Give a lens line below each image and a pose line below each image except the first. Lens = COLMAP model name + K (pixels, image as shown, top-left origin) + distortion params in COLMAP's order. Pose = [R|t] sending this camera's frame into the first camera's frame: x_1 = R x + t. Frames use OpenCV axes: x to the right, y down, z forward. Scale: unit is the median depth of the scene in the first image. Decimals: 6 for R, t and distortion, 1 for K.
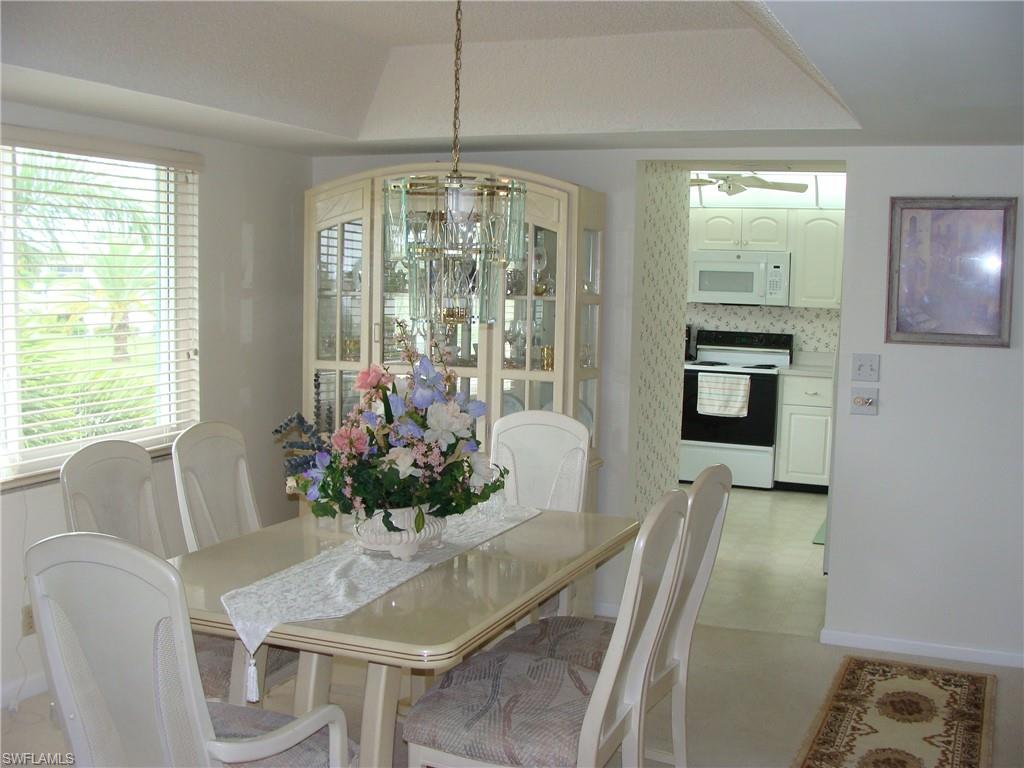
lens RADIAL K [[1174.7, 0, 514.5], [0, 1174.7, 414.2], [0, 0, 1]] dist [-0.209623, 0.278693]
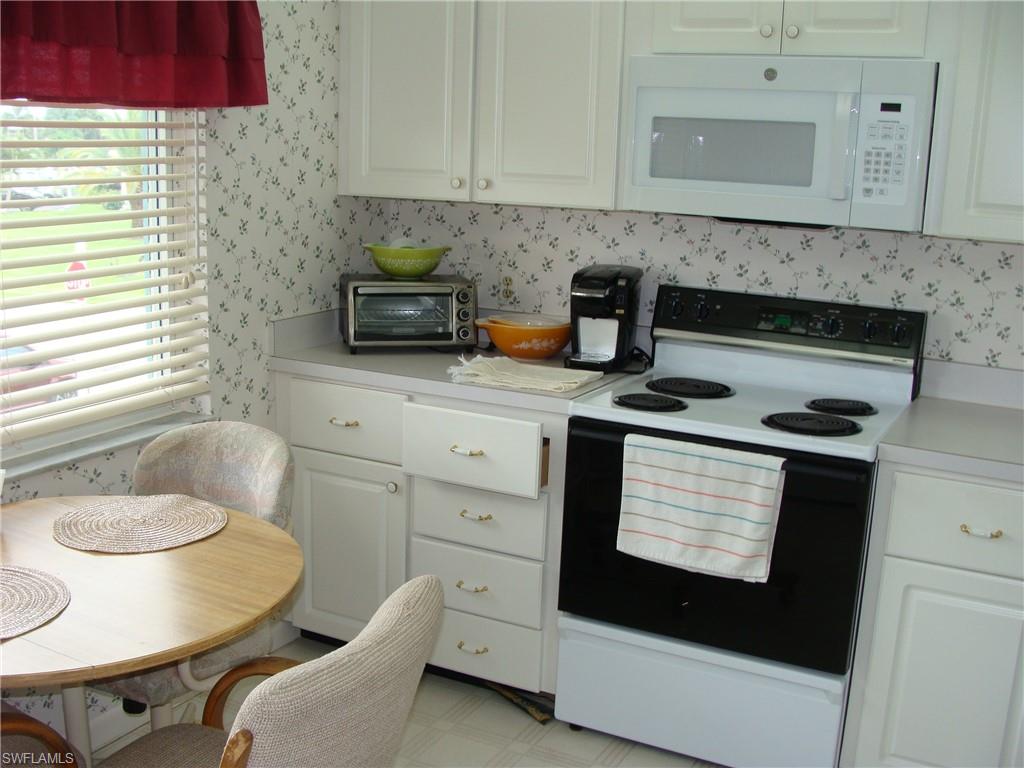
lens RADIAL K [[1174.7, 0, 514.5], [0, 1174.7, 414.2], [0, 0, 1]] dist [-0.209623, 0.278693]
pose [[0.996377, 0.035154, -0.077444, 0.150635], [-0.026578, 0.993675, 0.109106, -0.075025], [0.080790, -0.106652, 0.991009, 0.672609]]
